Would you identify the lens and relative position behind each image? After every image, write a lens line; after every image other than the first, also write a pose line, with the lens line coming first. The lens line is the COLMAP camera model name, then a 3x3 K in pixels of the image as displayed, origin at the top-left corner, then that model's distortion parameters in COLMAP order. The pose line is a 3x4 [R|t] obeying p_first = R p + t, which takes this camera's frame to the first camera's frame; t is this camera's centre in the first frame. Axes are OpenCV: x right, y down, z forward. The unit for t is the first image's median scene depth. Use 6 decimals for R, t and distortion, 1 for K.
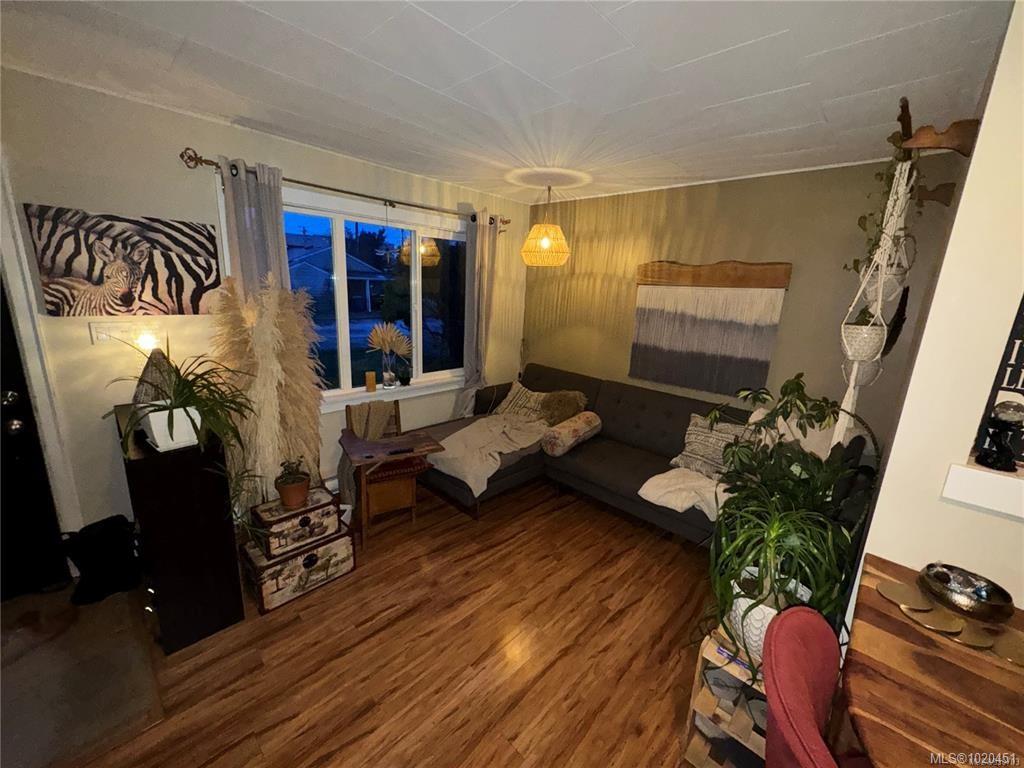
lens RADIAL K [[409.4, 0, 512.7], [0, 409.4, 382.6], [0, 0, 1]] dist [0.000479, 0.000050]
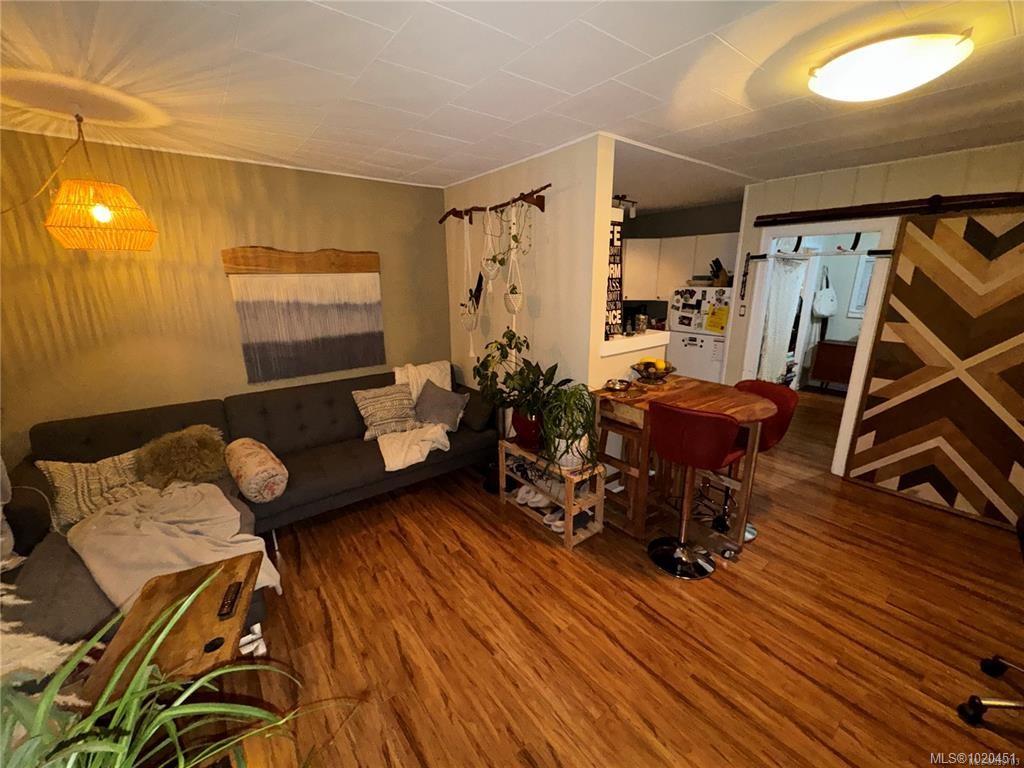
lens RADIAL K [[409.4, 0, 513.1], [0, 409.4, 383.8], [0, 0, 1]] dist [0.000479, 0.000050]
pose [[0.145414, -0.301515, 0.942308, -0.792056], [0.239668, 0.934799, 0.262128, -0.193895], [-0.959903, 0.187723, 0.208196, 0.555479]]
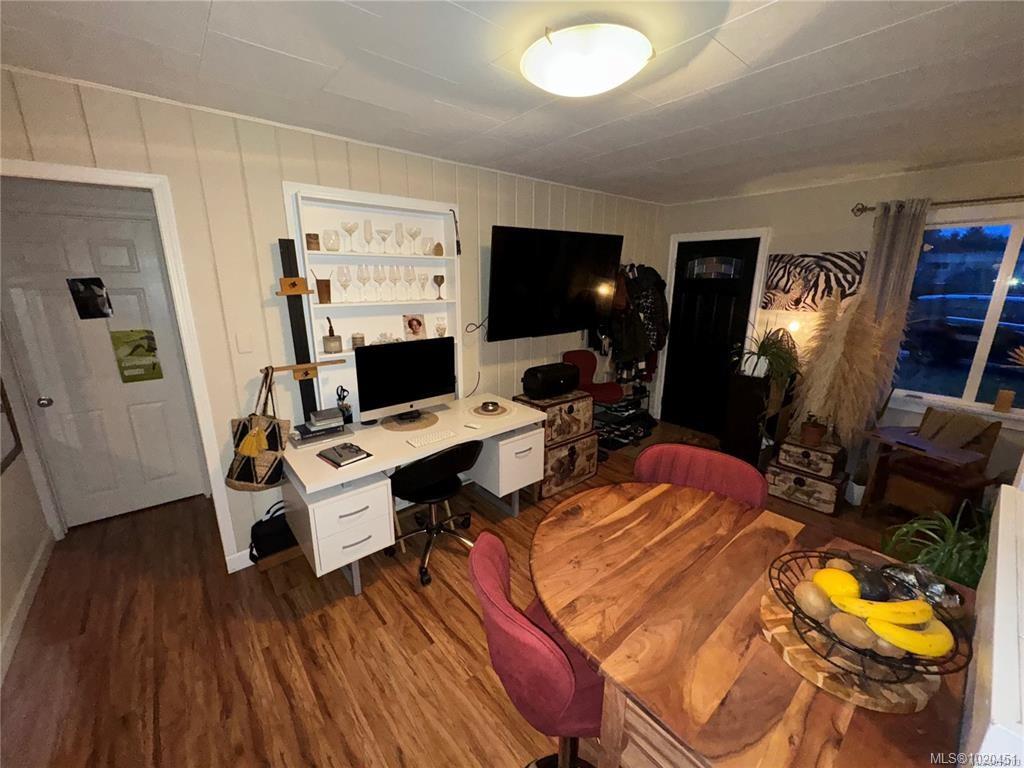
lens RADIAL K [[409.4, 0, 512.3], [0, 409.4, 383.6], [0, 0, 1]] dist [0.000479, 0.000050]
pose [[-0.101689, 0.200322, -0.974439, 0.870902], [-0.241122, 0.945346, 0.219503, 0.032412], [0.965153, 0.257280, -0.047830, 0.003655]]
